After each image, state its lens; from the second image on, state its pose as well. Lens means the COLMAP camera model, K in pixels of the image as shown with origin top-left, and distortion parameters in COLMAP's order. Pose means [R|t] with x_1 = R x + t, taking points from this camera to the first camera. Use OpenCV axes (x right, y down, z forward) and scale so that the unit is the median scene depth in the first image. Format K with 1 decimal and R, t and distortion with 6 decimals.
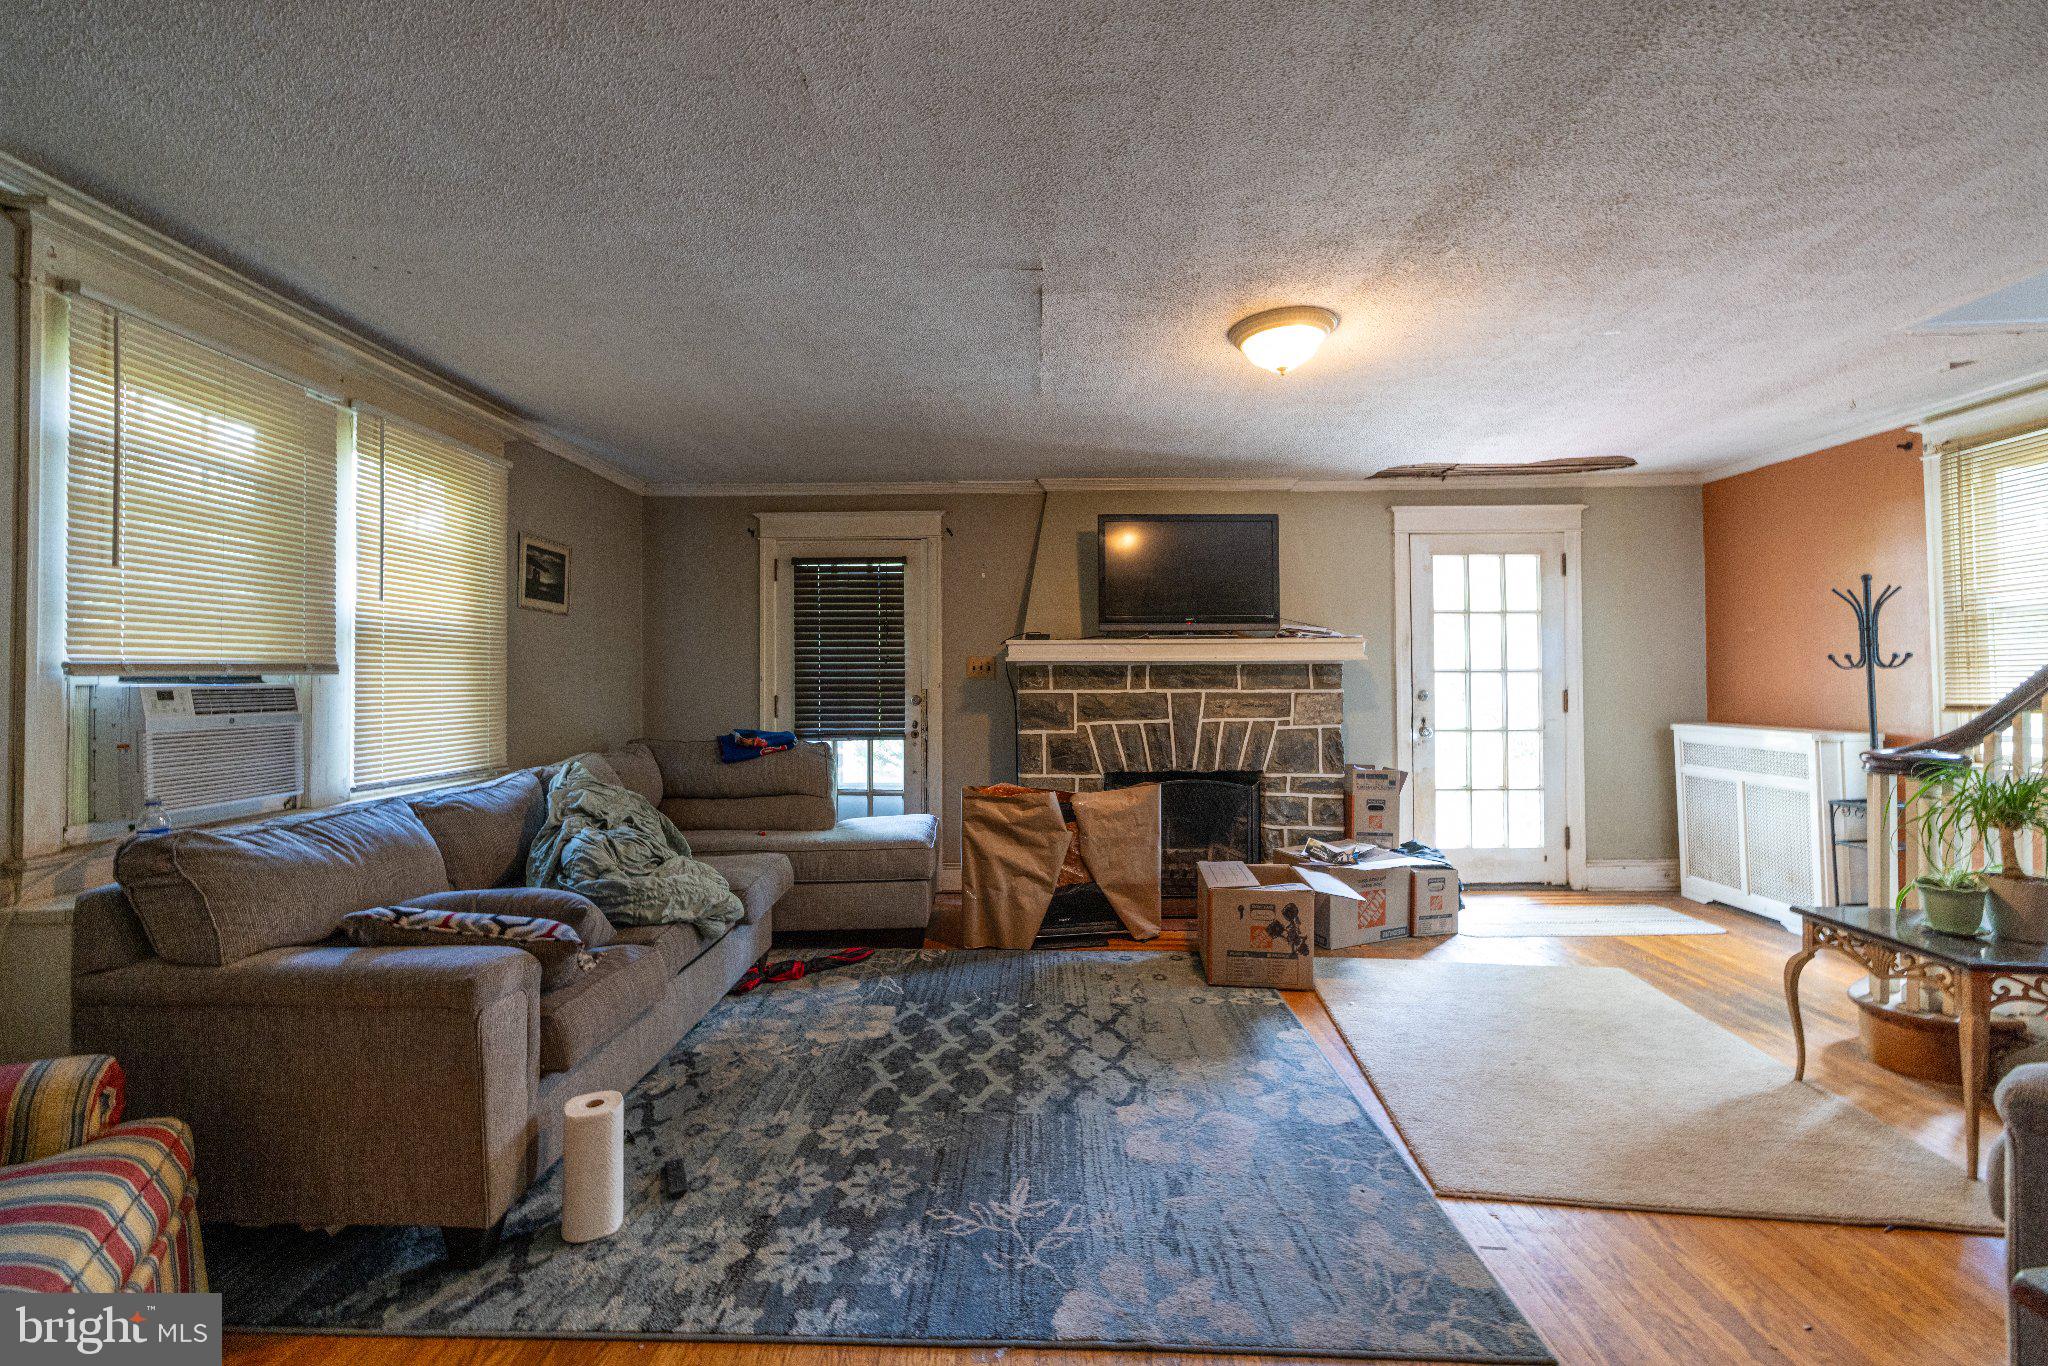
lens RADIAL K [[853.8, 0, 1016.2], [0, 853.8, 671.8], [0, 0, 1]] dist [-0.000281, -0.000497]
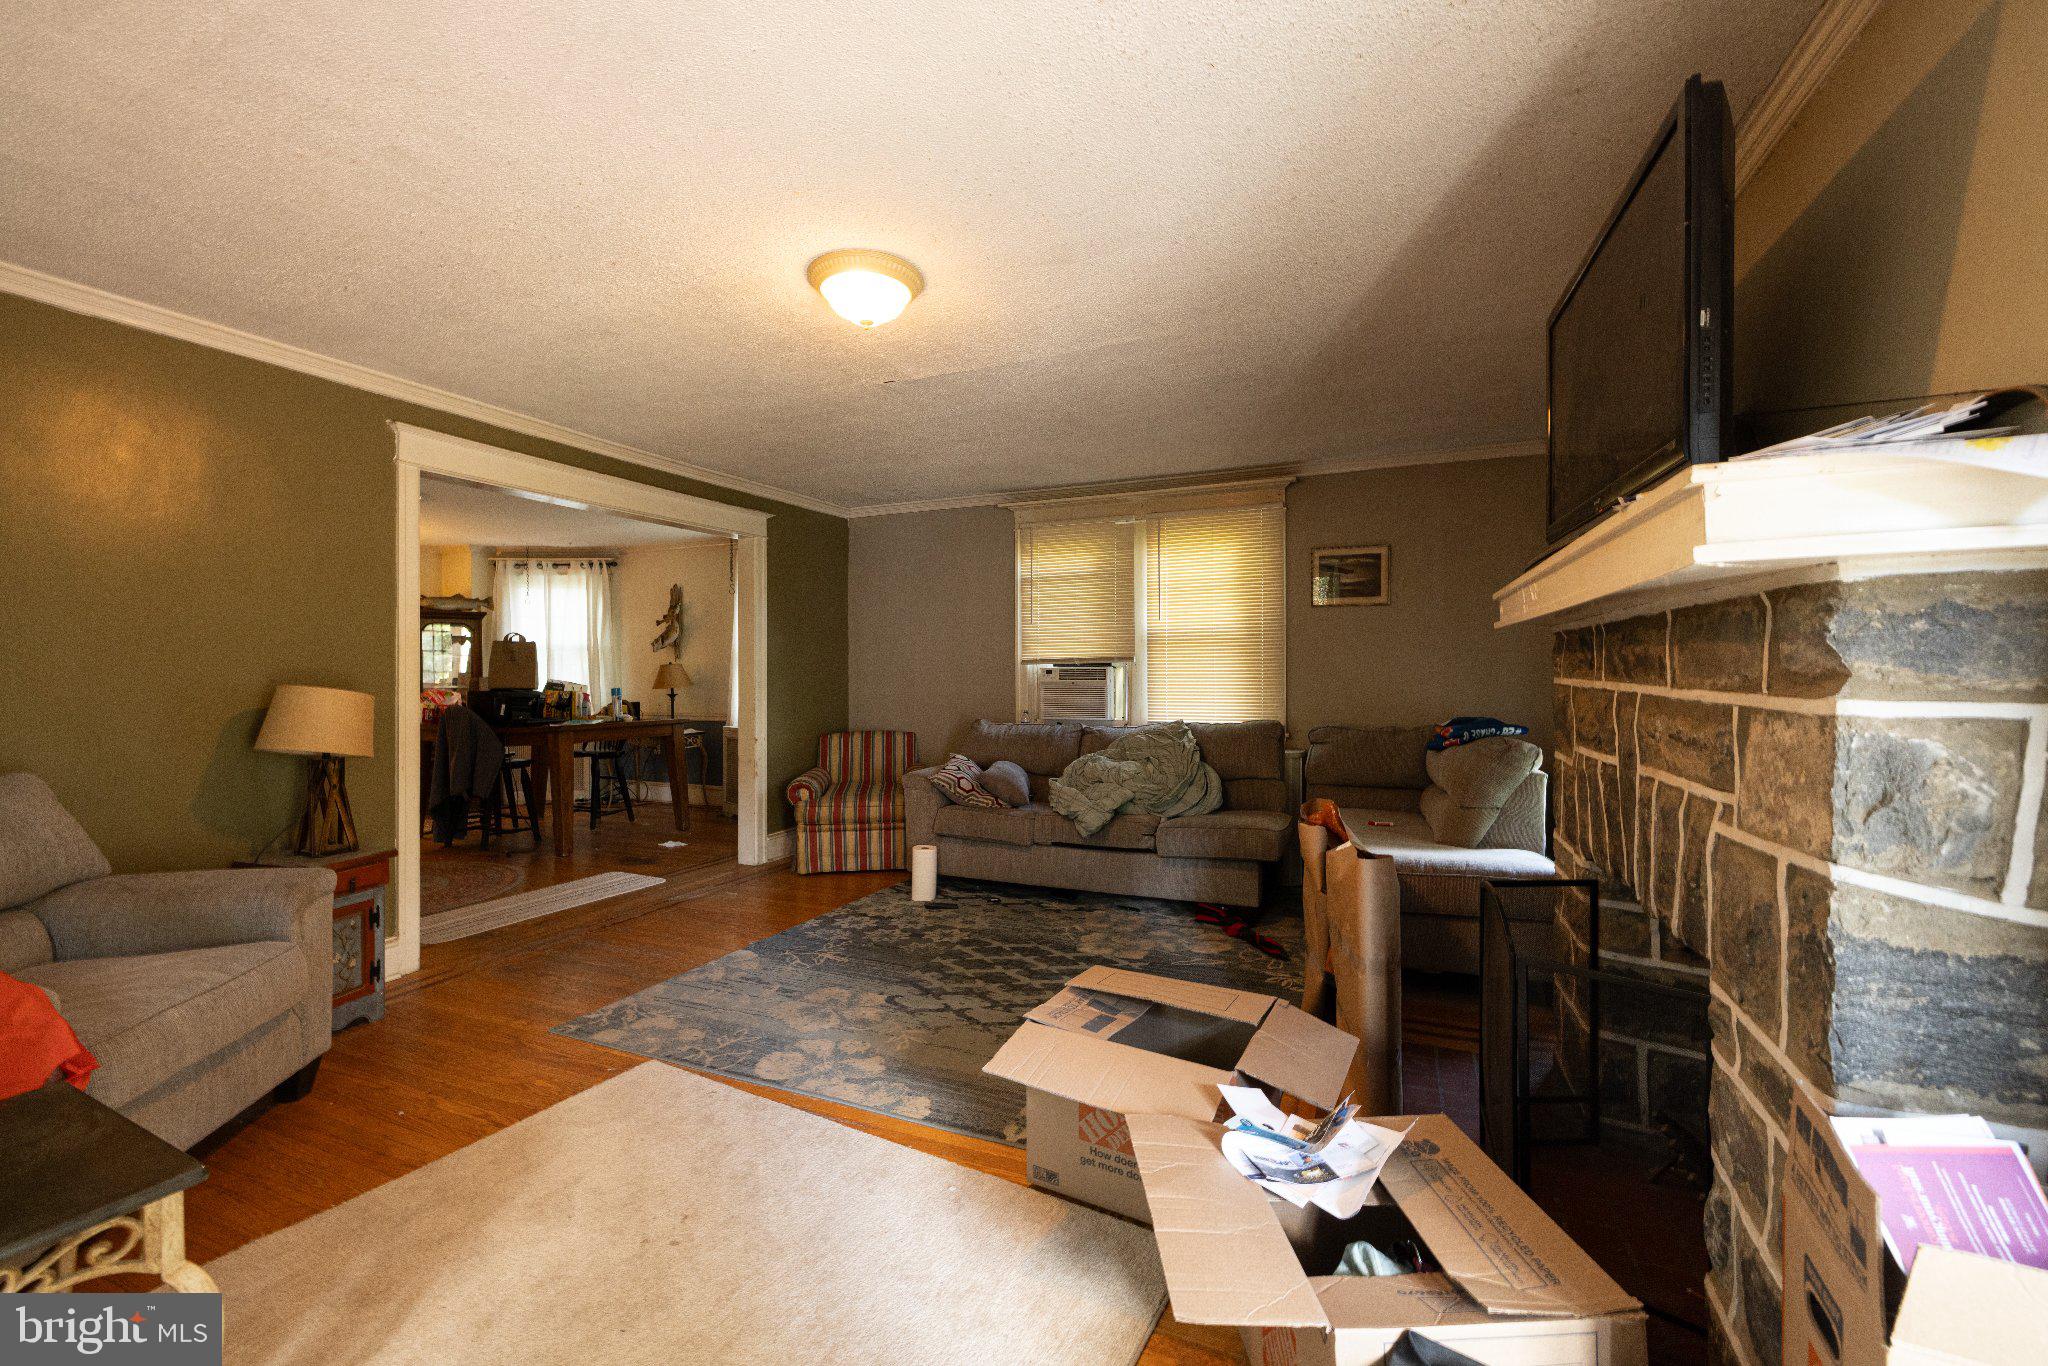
lens RADIAL K [[853.8, 0, 1016.2], [0, 853.8, 671.8], [0, 0, 1]] dist [-0.000281, -0.000497]
pose [[-0.382093, 0.009525, -0.924075, 1.291707], [0.018967, 0.999817, 0.002463, 0.018027], [0.923929, -0.016586, -0.382204, 1.758000]]
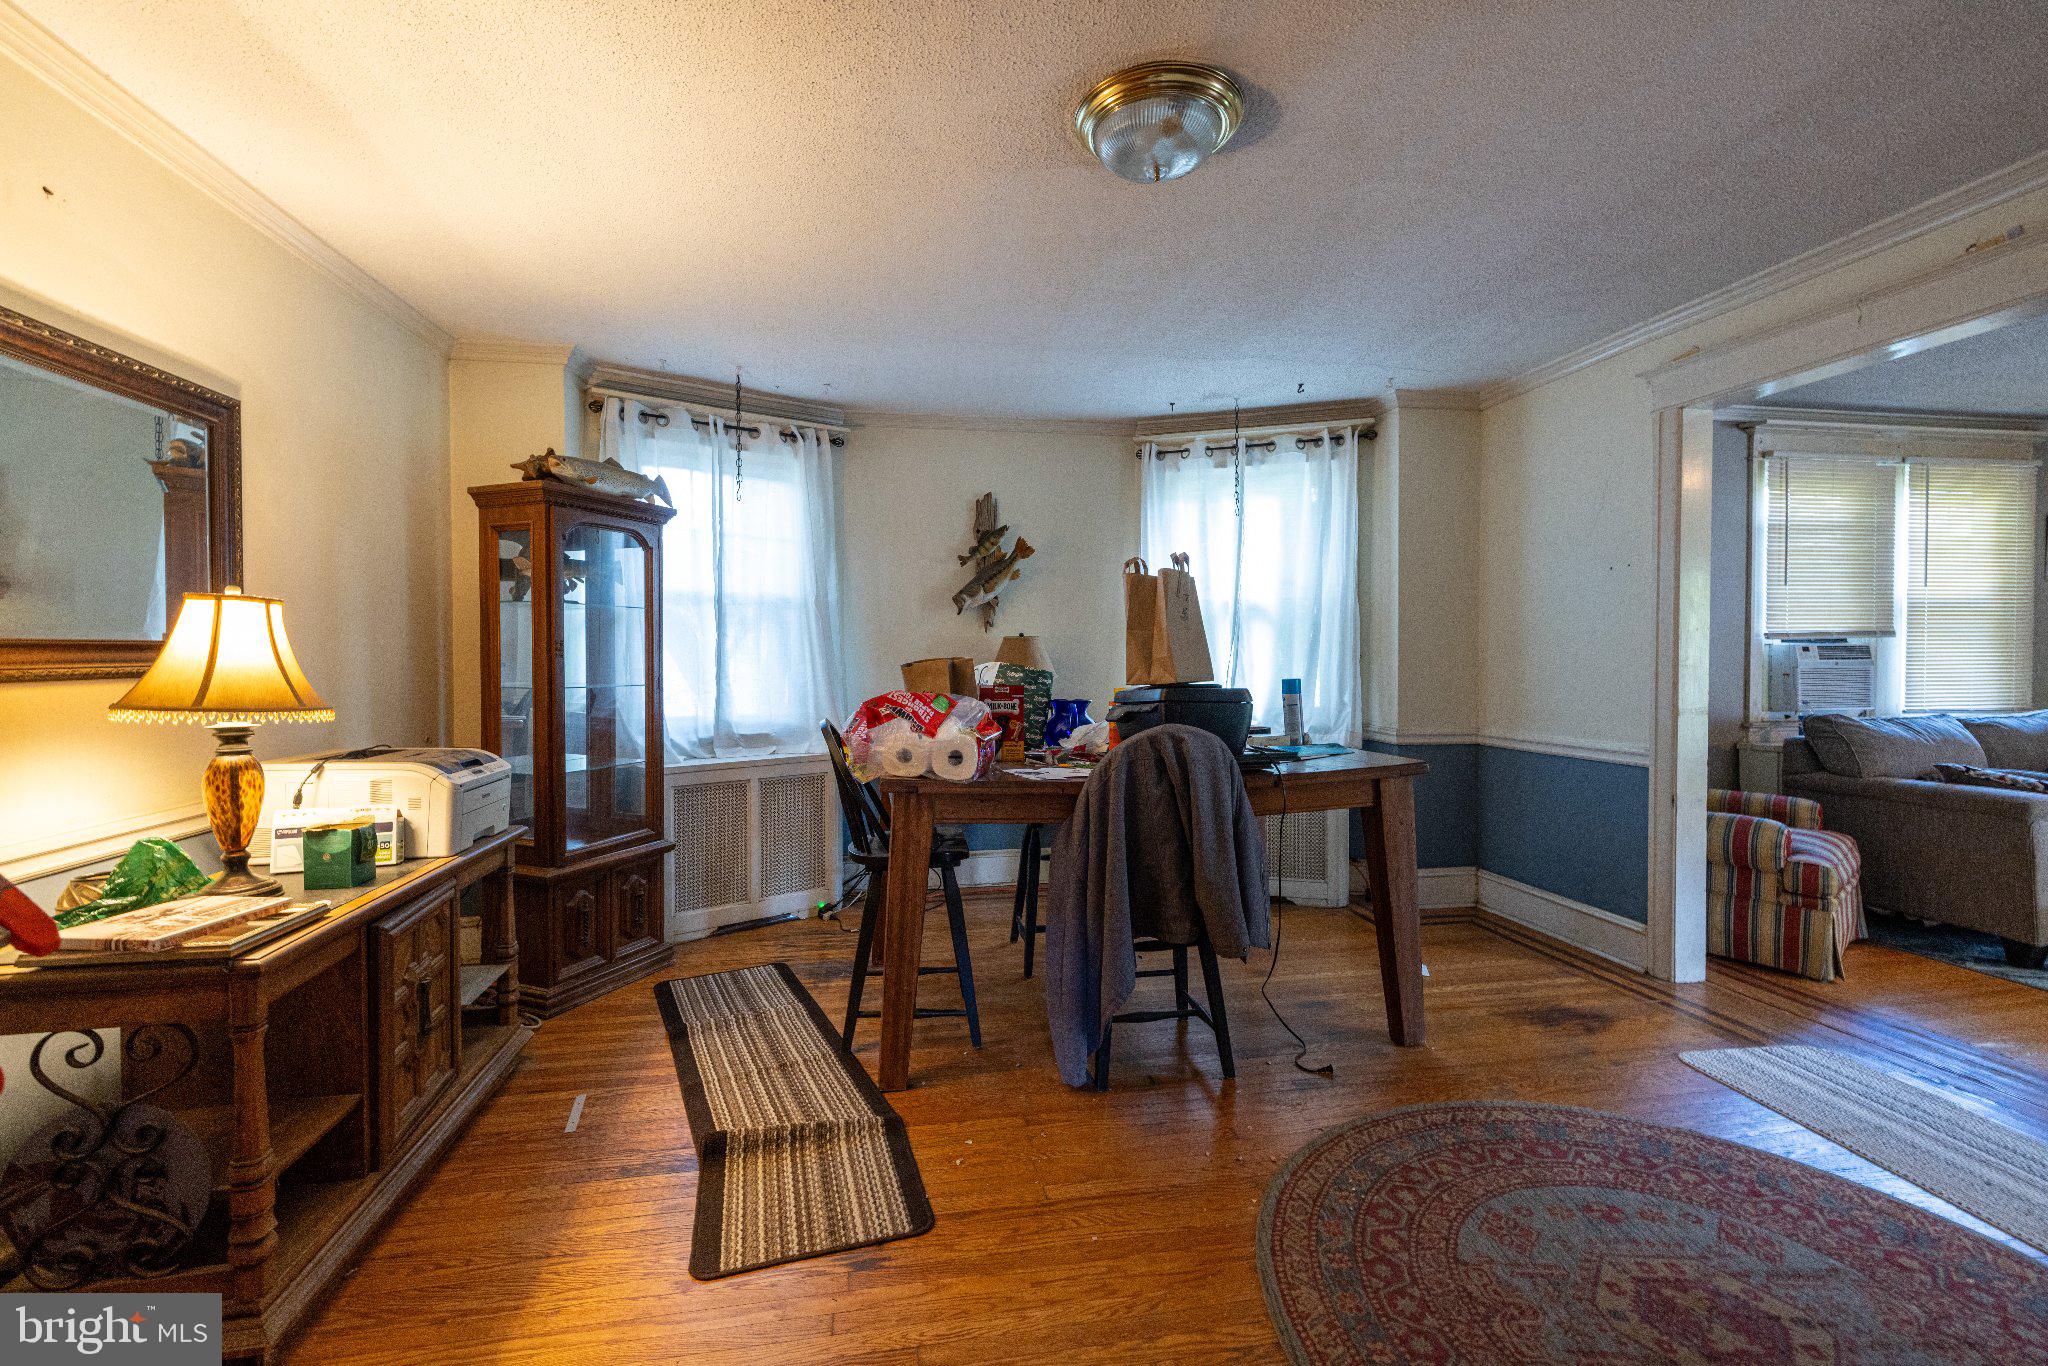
lens RADIAL K [[853.8, 0, 1016.2], [0, 853.8, 671.8], [0, 0, 1]] dist [-0.000281, -0.000497]
pose [[0.183952, 0.028024, -0.982536, 0.540713], [0.017057, 0.999352, 0.031697, -0.011924], [0.982787, -0.022590, 0.183354, -1.046671]]
